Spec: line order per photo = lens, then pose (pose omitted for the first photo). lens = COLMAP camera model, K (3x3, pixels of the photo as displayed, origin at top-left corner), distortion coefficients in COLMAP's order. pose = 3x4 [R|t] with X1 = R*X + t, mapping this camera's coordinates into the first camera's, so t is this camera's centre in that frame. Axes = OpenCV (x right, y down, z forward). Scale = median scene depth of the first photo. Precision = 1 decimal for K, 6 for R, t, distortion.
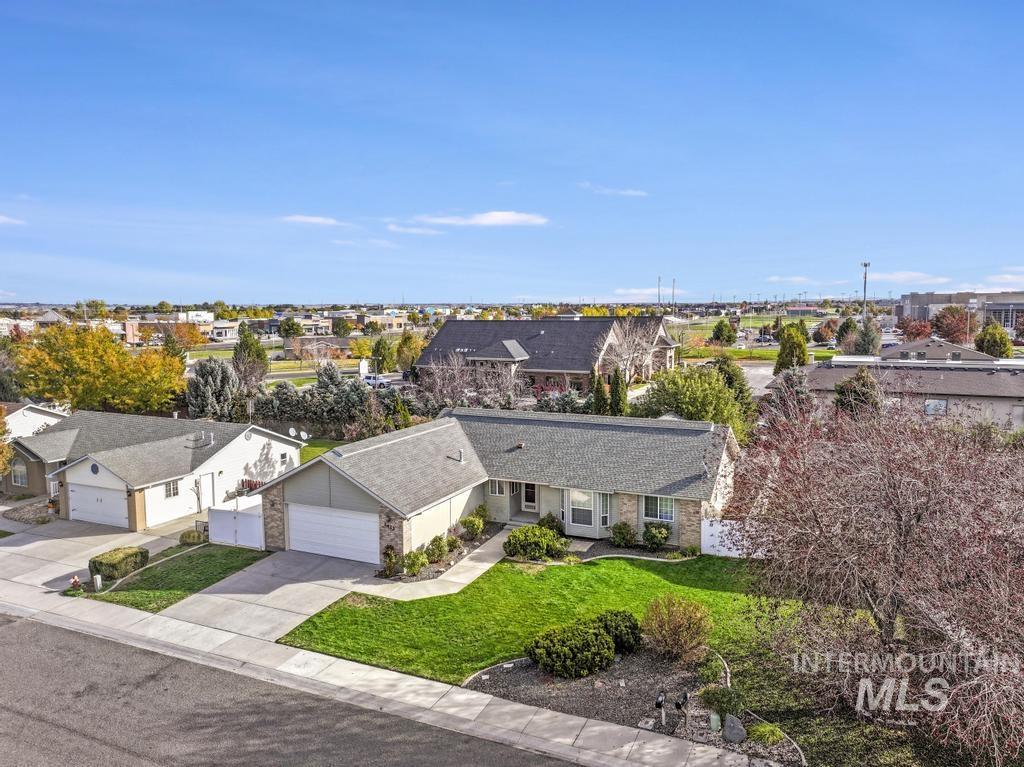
lens RADIAL K [[781.1, 0, 487.2], [0, 781.1, 357.1], [0, 0, 1]] dist [0.002226, 0.004601]
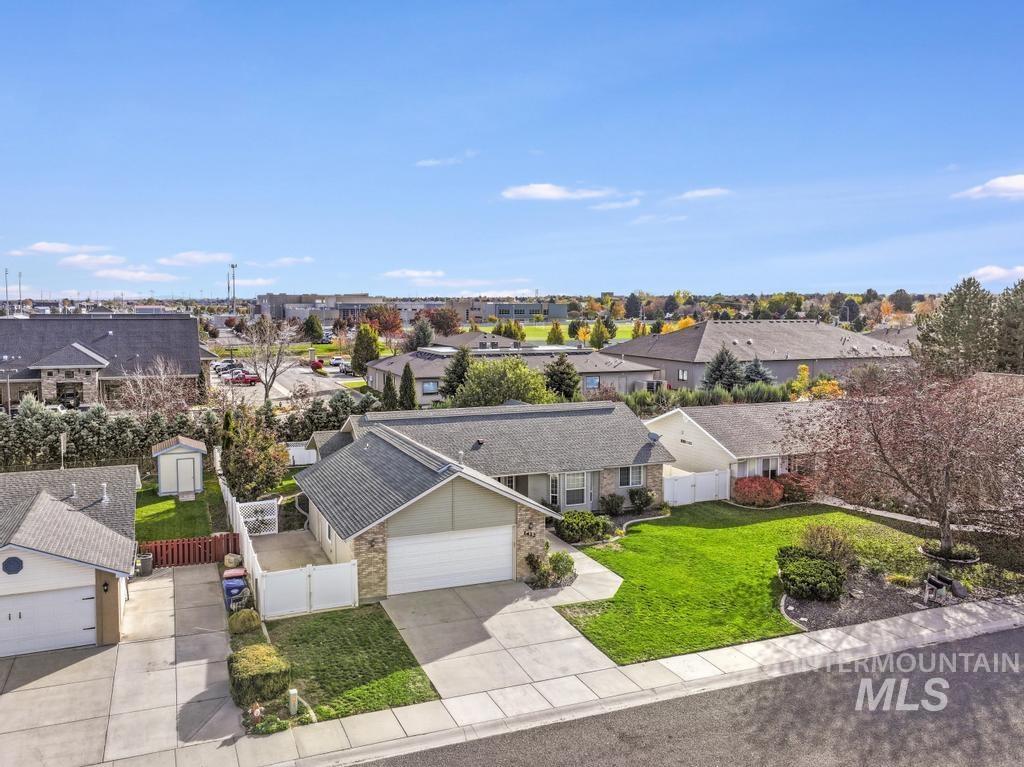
lens RADIAL K [[781.1, 0, 487.2], [0, 781.1, 357.1], [0, 0, 1]] dist [0.002226, 0.004601]
pose [[0.681079, -0.041355, 0.731042, -0.817549], [0.040243, 0.999009, 0.019022, -0.015570], [-0.731104, 0.016464, 0.682068, 0.384187]]
